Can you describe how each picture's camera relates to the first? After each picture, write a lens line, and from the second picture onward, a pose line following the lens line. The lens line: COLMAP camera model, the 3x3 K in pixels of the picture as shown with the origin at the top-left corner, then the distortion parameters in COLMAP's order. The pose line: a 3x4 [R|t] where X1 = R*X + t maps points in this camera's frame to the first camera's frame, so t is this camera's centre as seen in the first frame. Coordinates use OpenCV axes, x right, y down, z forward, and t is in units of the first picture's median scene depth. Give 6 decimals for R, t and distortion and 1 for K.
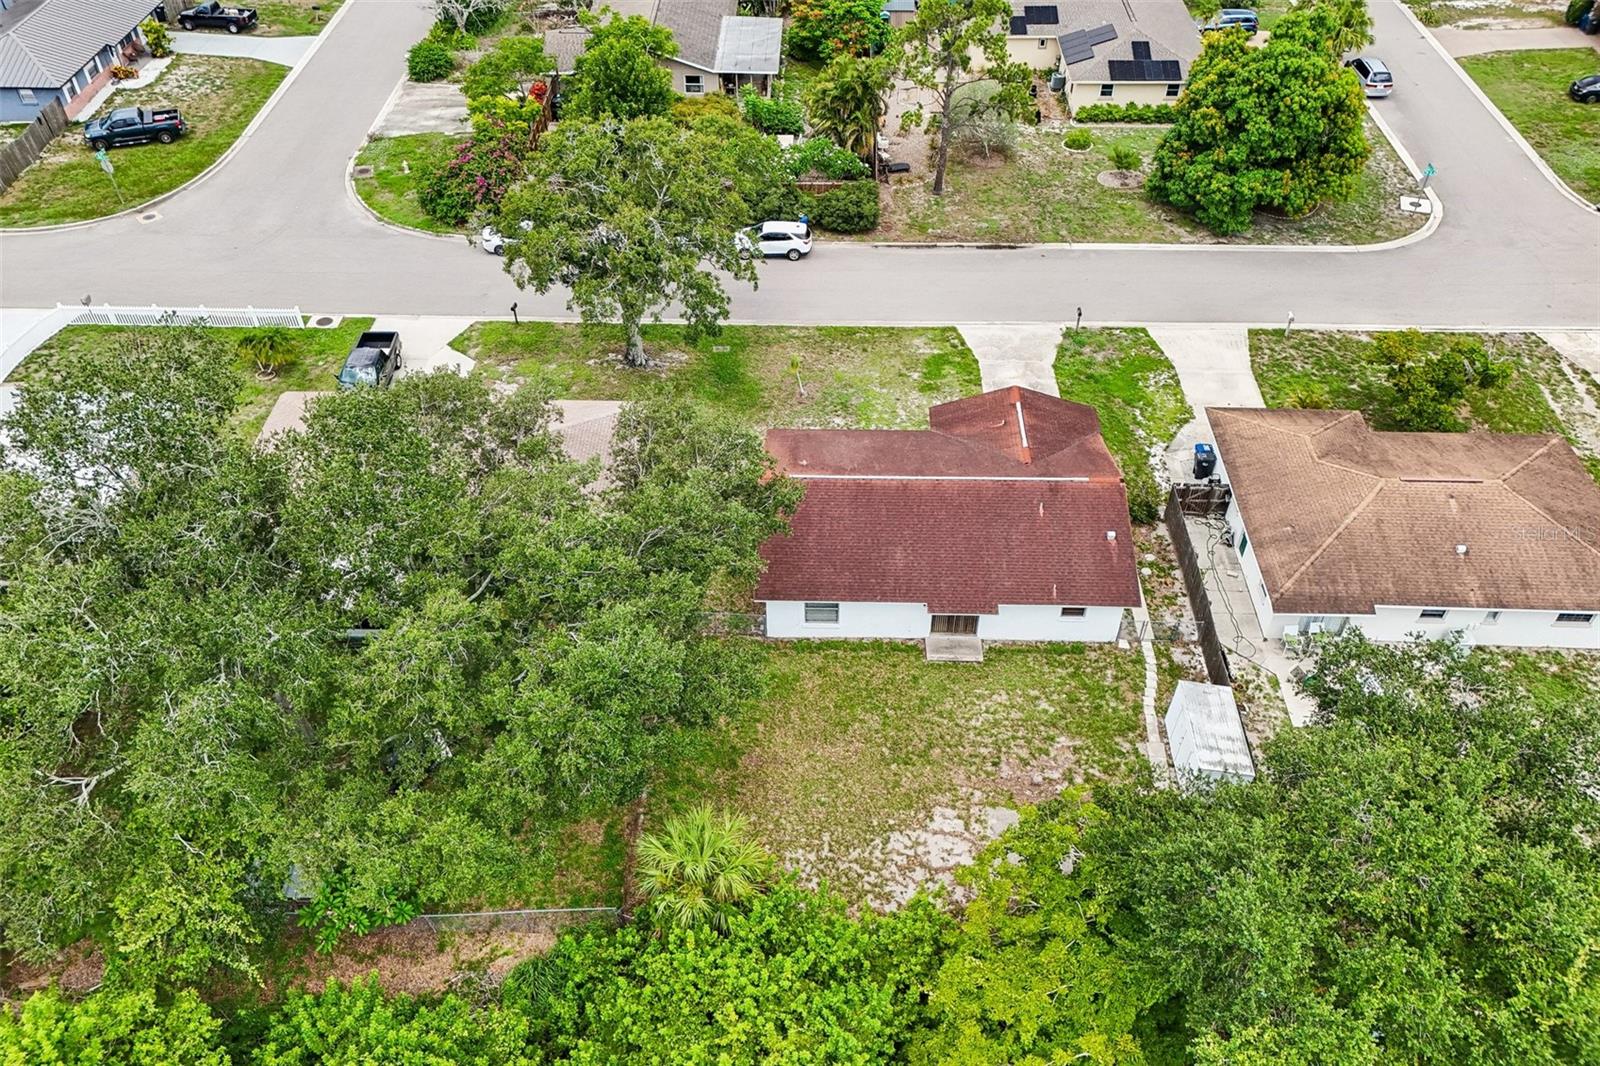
lens RADIAL K [[1221.8, 0, 804.2], [0, 1221.8, 528.5], [0, 0, 1]] dist [0.054194, -0.049236]
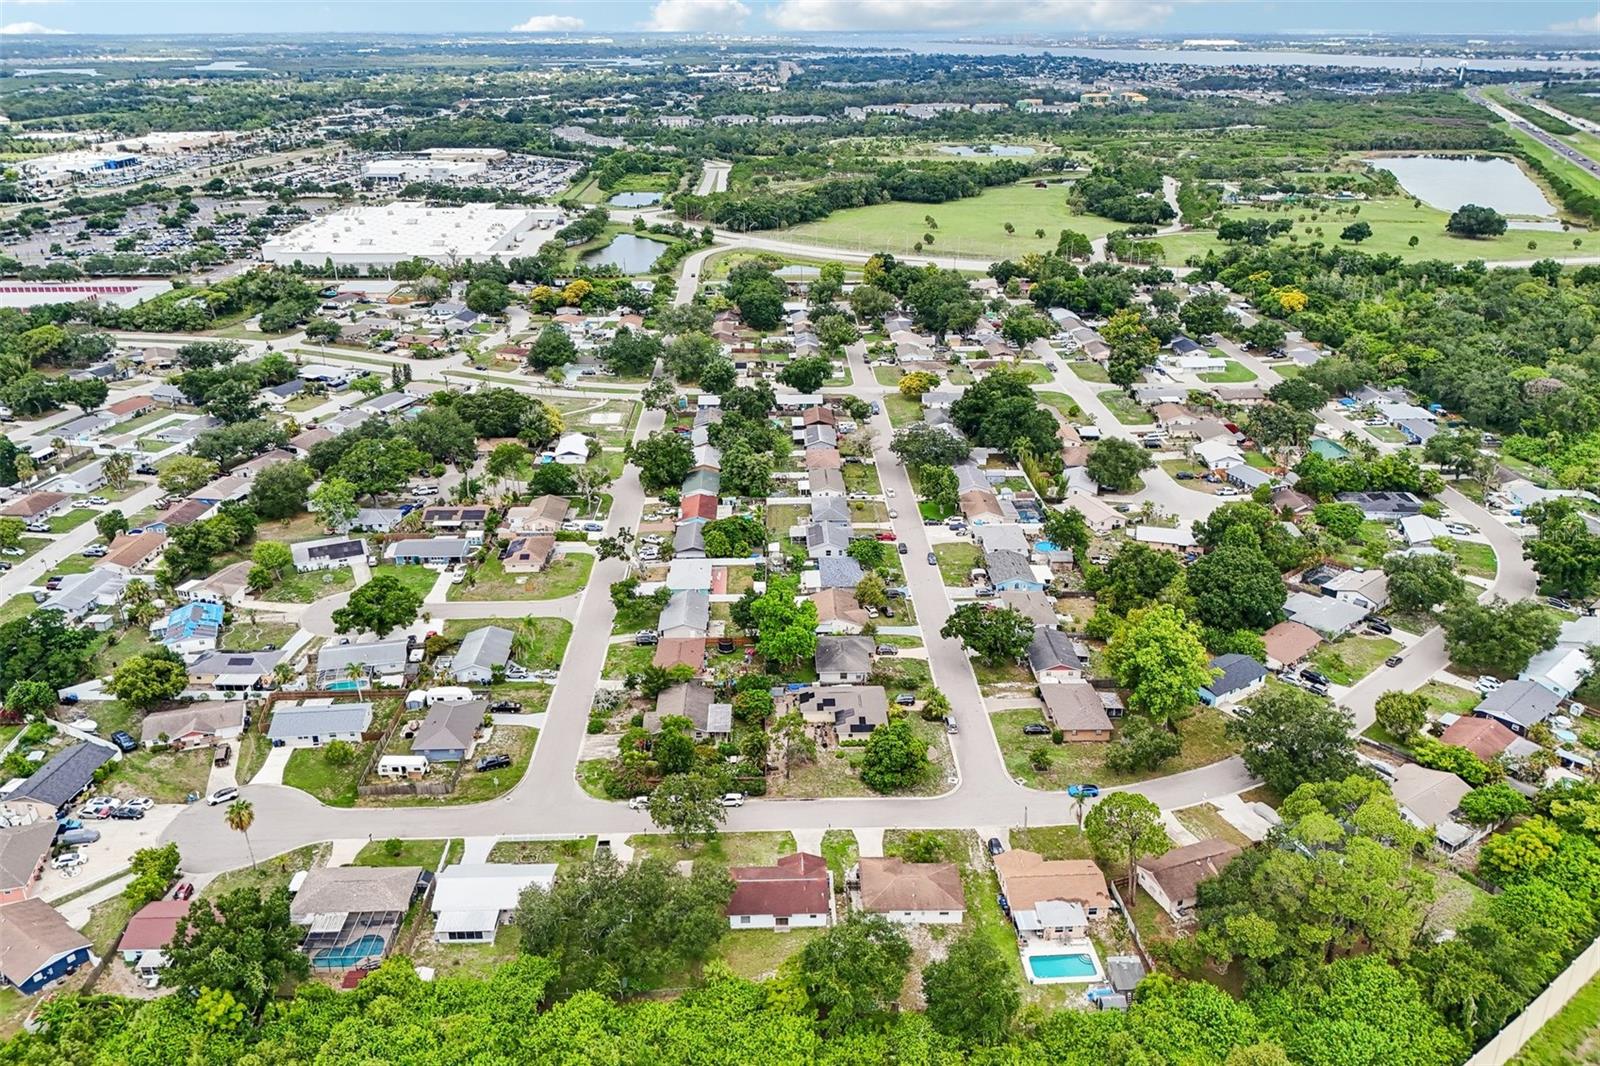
lens RADIAL K [[1221.8, 0, 804.5], [0, 1221.8, 515.7], [0, 0, 1]] dist [0.054194, -0.049236]
pose [[0.998673, -0.021351, 0.046866, 0.043798], [0.036492, 0.935516, -0.351393, 0.235674], [-0.036342, 0.352637, 0.935054, -2.872809]]
